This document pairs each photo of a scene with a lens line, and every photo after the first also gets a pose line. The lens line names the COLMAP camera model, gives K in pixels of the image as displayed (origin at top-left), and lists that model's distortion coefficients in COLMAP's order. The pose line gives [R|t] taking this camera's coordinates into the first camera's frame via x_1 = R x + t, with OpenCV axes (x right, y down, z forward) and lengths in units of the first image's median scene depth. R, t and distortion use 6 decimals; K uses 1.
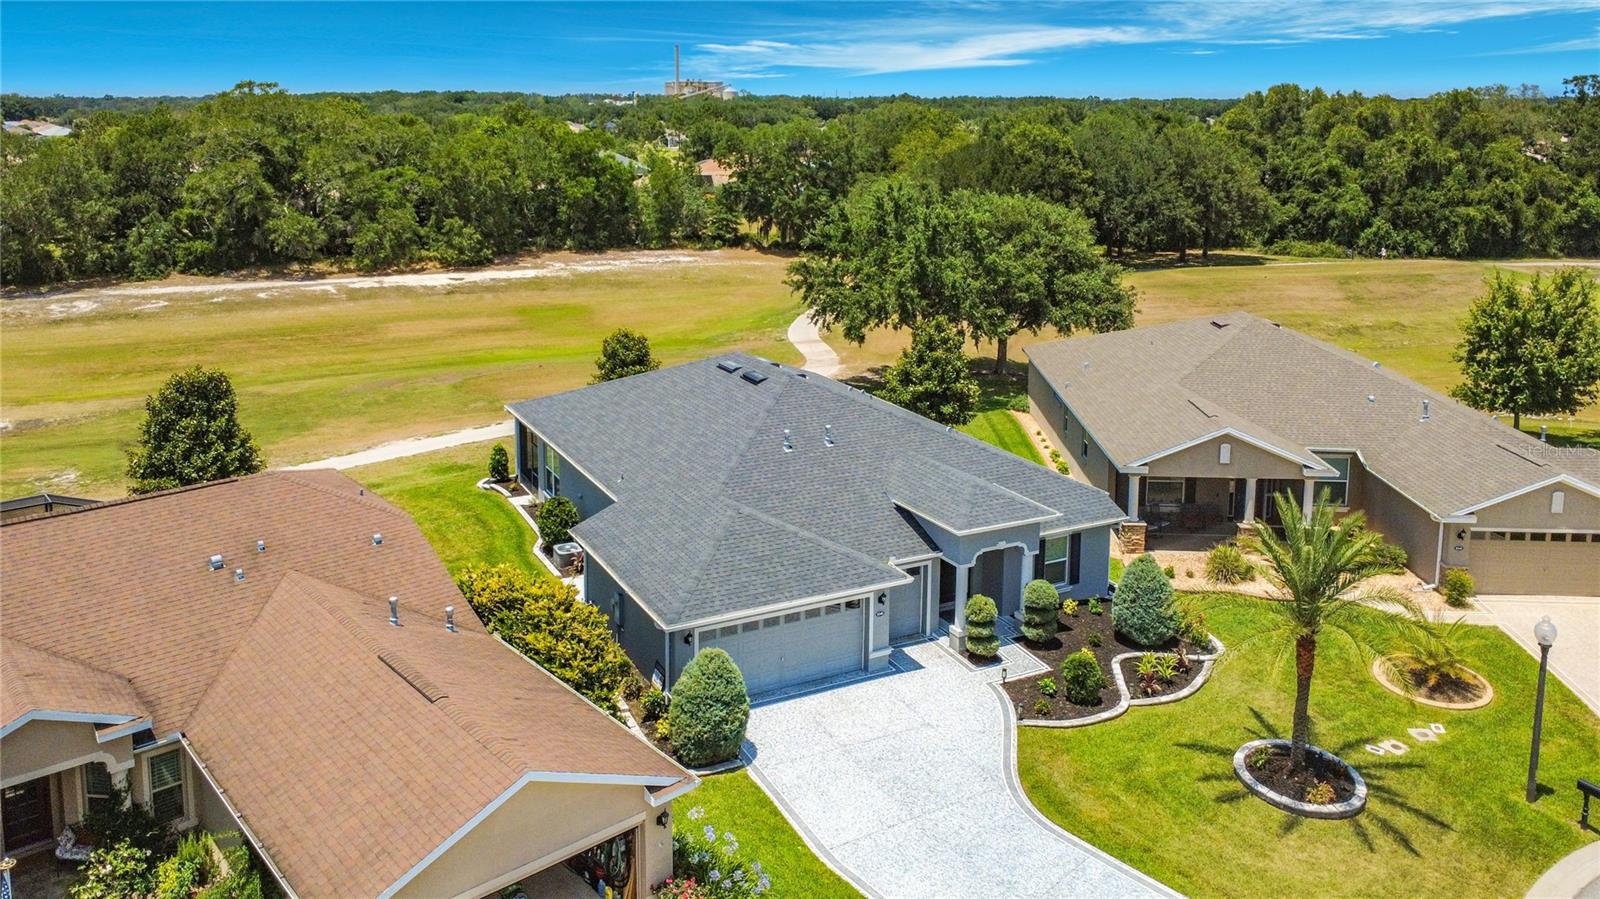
lens RADIAL K [[1209.7, 0, 769.2], [0, 1209.7, 308.4], [0, 0, 1]] dist [-0.002219, 0.004162]
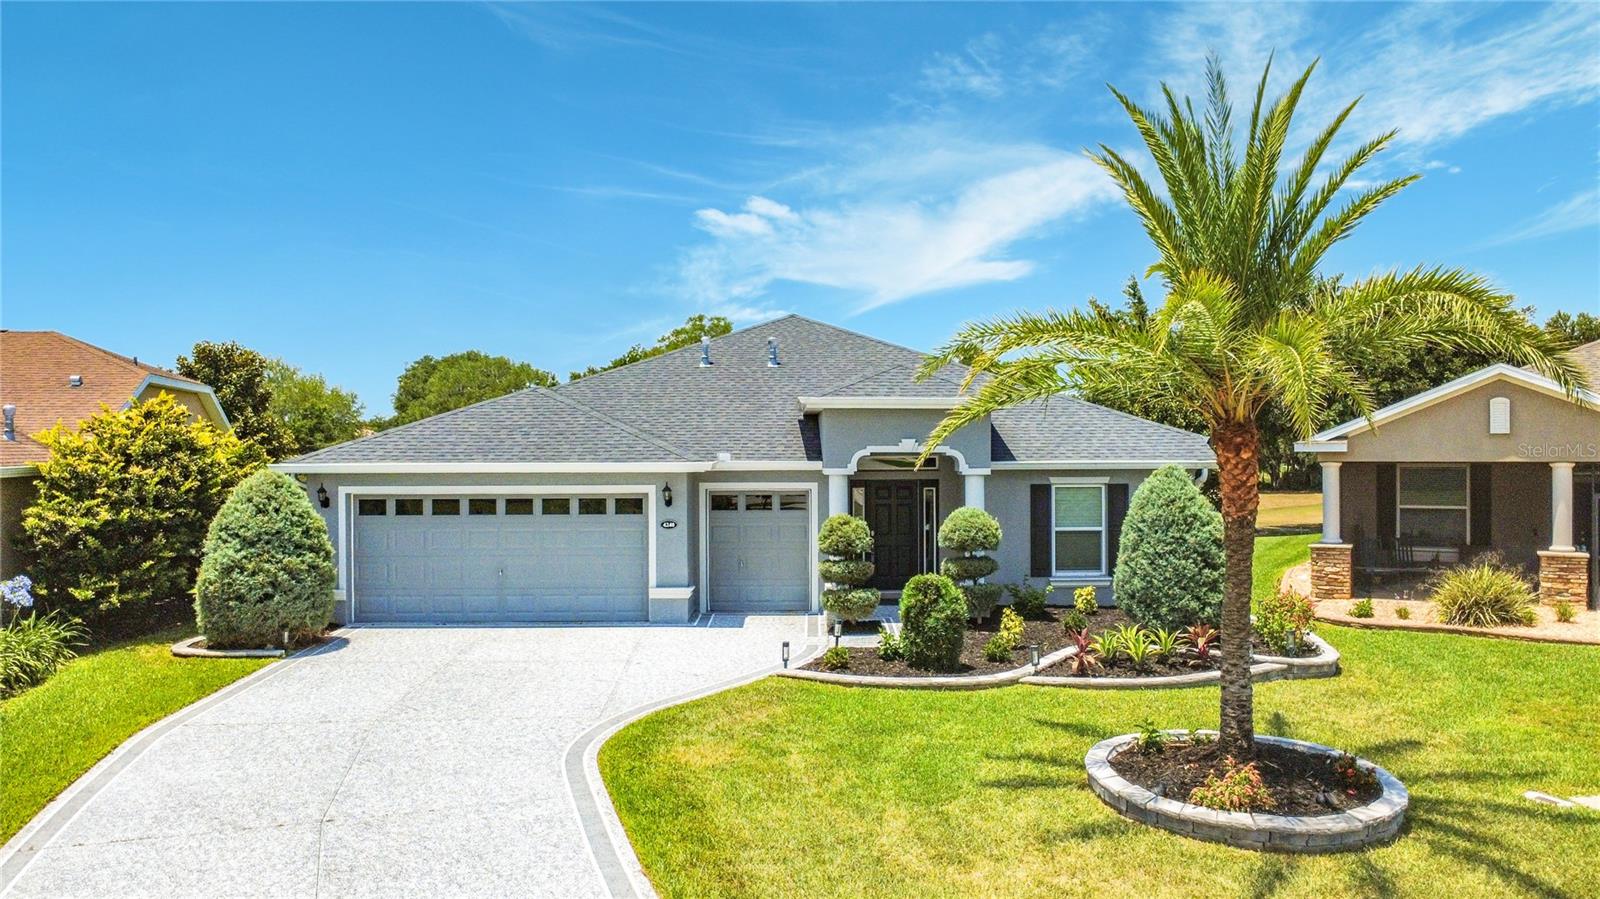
lens RADIAL K [[1199.4, 0, 800.0], [0, 1199.4, 449.5], [0, 0, 1]] dist [-0.000211, -0.000615]
pose [[0.900867, -0.002996, -0.434085, 0.118494], [-0.066240, 0.987317, -0.144284, 0.085064], [0.429012, 0.158735, 0.889243, 0.137417]]
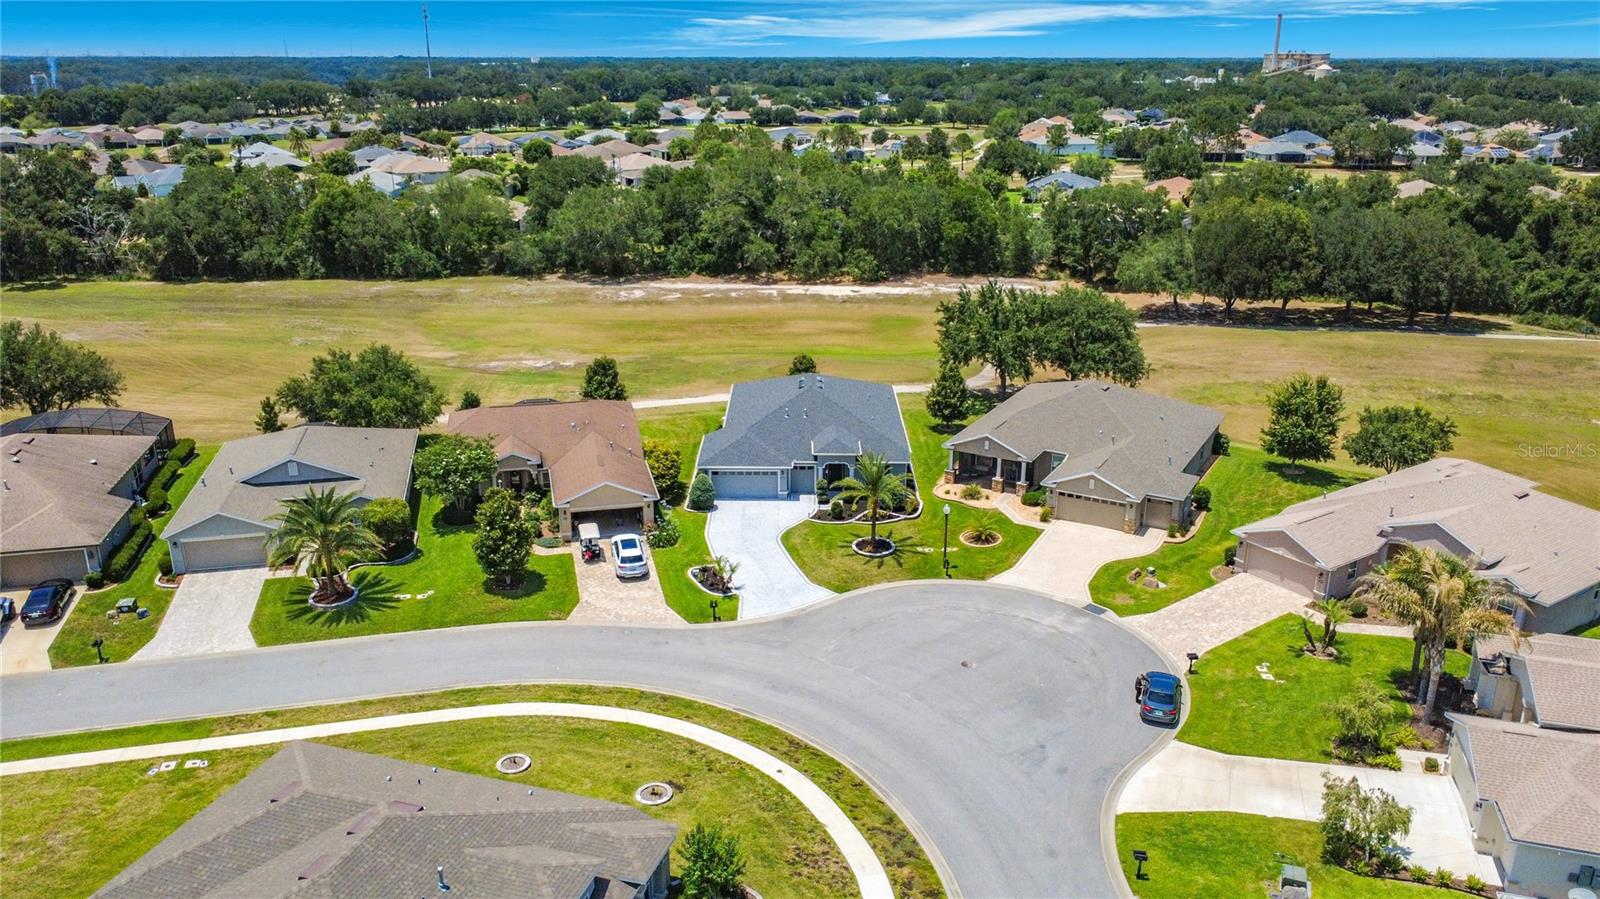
lens RADIAL K [[1159.2, 0, 805.0], [0, 1159.2, 486.5], [0, 0, 1]] dist [0.001488, 0.002782]
pose [[0.896983, 0.153223, -0.414663, 0.350214], [-0.076624, 0.977701, 0.195521, -0.070238], [0.435375, -0.143606, 0.888722, -0.374504]]
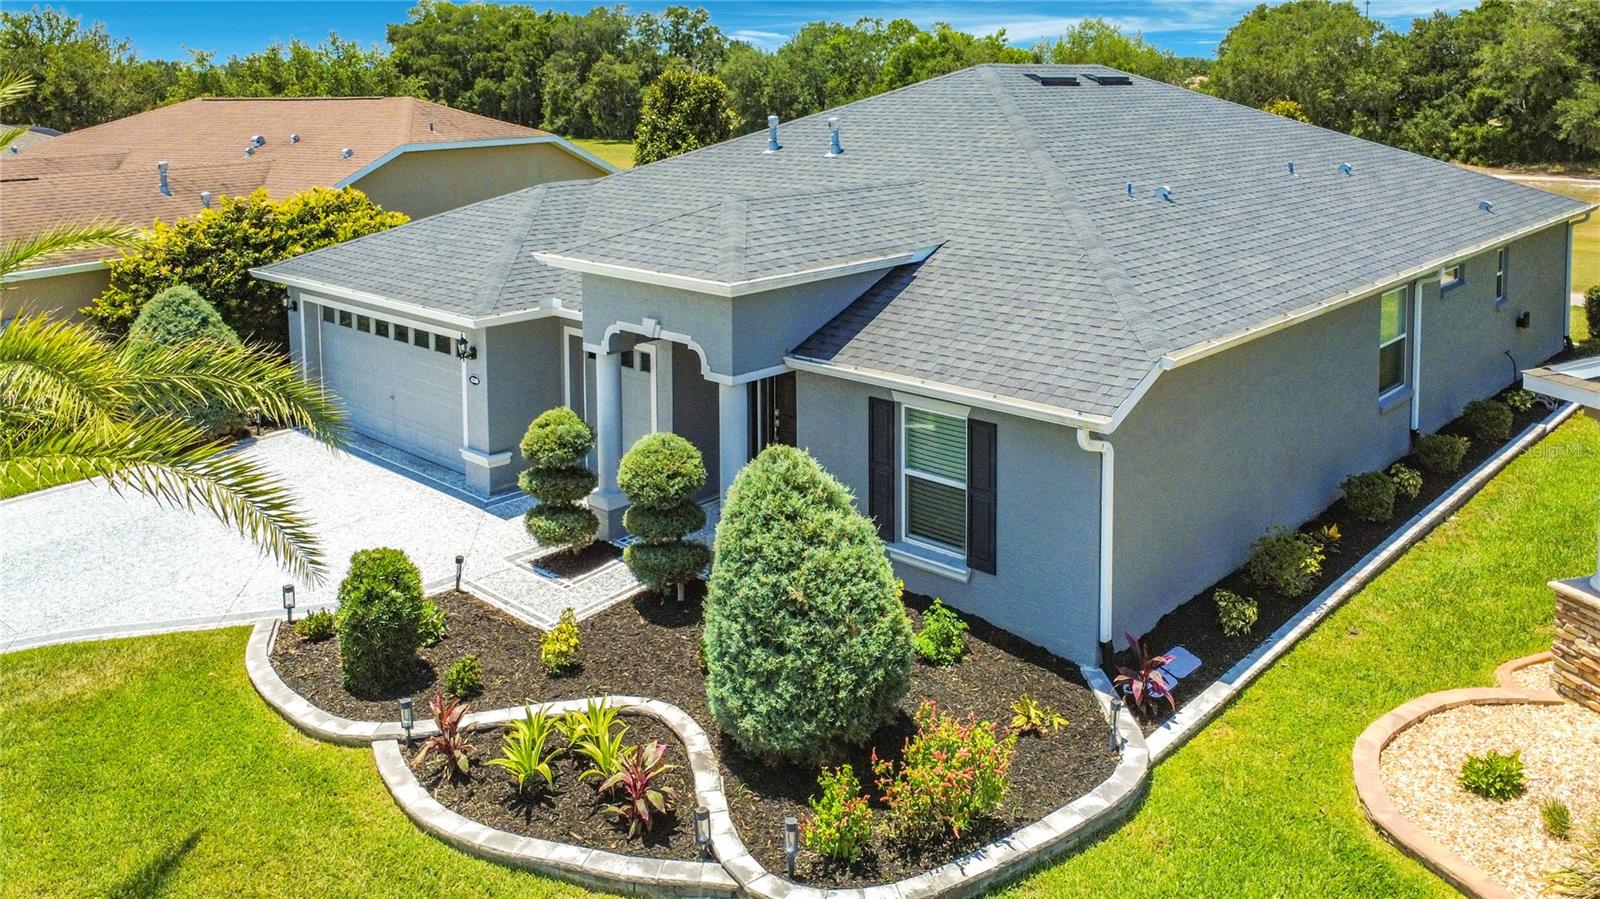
lens RADIAL K [[1219.1, 0, 776.8], [0, 1219.1, 214.0], [0, 0, 1]] dist [-0.001608, 0.006284]
pose [[0.339512, 0.095560, -0.935735, 0.179769], [-0.144105, 0.988366, 0.048650, 0.038532], [0.929497, 0.118327, 0.349333, 0.264574]]
